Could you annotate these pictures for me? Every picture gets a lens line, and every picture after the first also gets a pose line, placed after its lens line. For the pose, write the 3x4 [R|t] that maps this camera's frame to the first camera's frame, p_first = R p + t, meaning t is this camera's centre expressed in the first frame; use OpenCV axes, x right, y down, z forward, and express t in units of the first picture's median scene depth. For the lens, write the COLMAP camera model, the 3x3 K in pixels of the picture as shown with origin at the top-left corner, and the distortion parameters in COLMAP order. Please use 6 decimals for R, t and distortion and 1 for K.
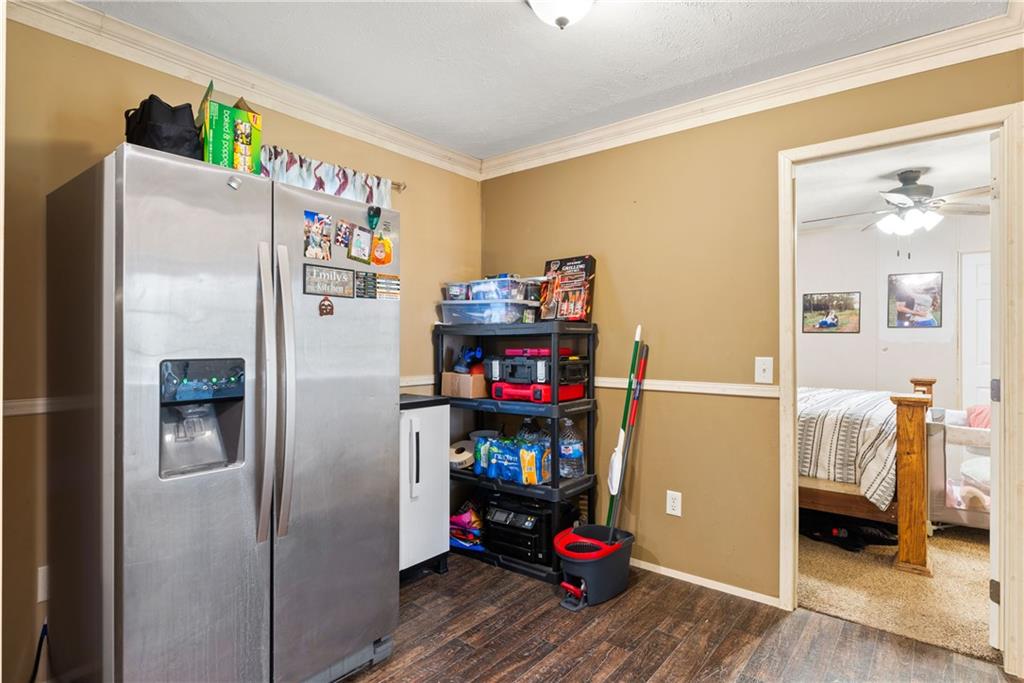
lens RADIAL K [[538.7, 0, 511.7], [0, 538.7, 342.0], [0, 0, 1]] dist [-0.000008, -0.000598]
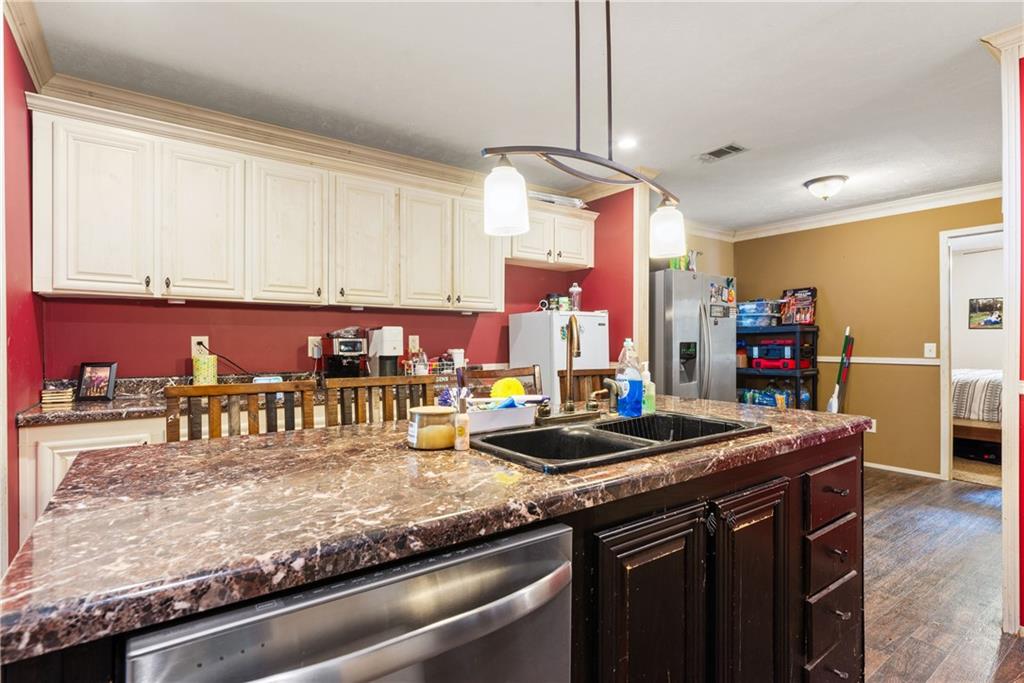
lens RADIAL K [[500.6, 0, 509.6], [0, 500.6, 345.0], [0, 0, 1]] dist [-0.000468, 0.000501]
pose [[0.963931, -0.003773, -0.266124, -0.386077], [0.006112, 0.999950, 0.007961, 0.009774], [0.266081, -0.009300, 0.963906, -0.861503]]
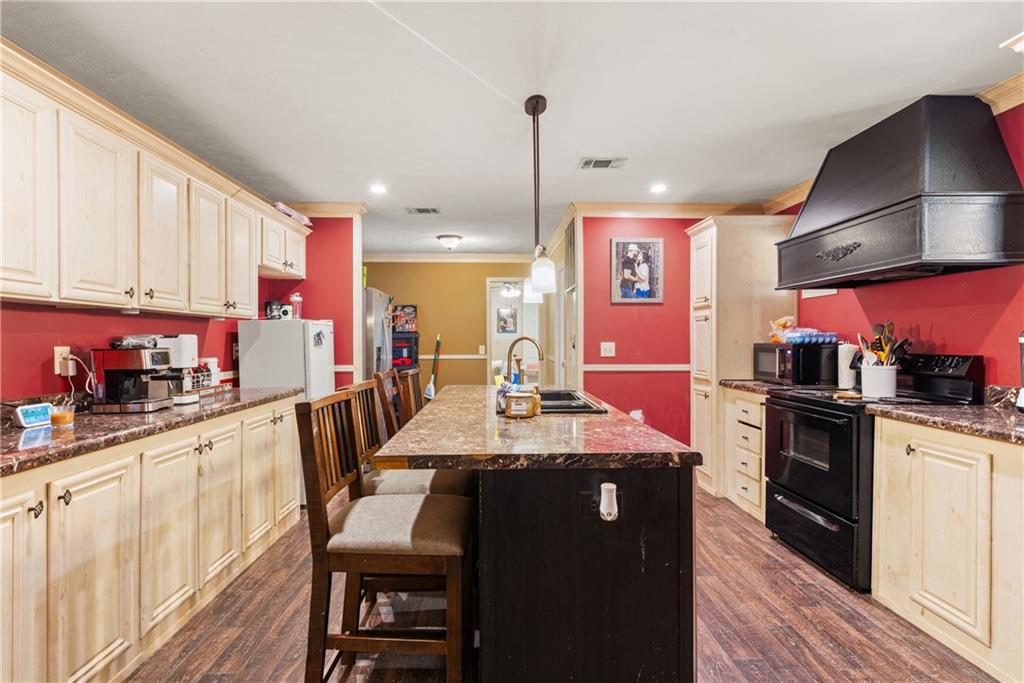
lens RADIAL K [[500.6, 0, 518.6], [0, 500.6, 342.5], [0, 0, 1]] dist [-0.000468, 0.000501]
pose [[0.749094, -0.009092, 0.662401, -1.018707], [0.003244, 0.999944, 0.010057, -0.013336], [-0.662456, -0.005385, 0.749082, -1.010451]]
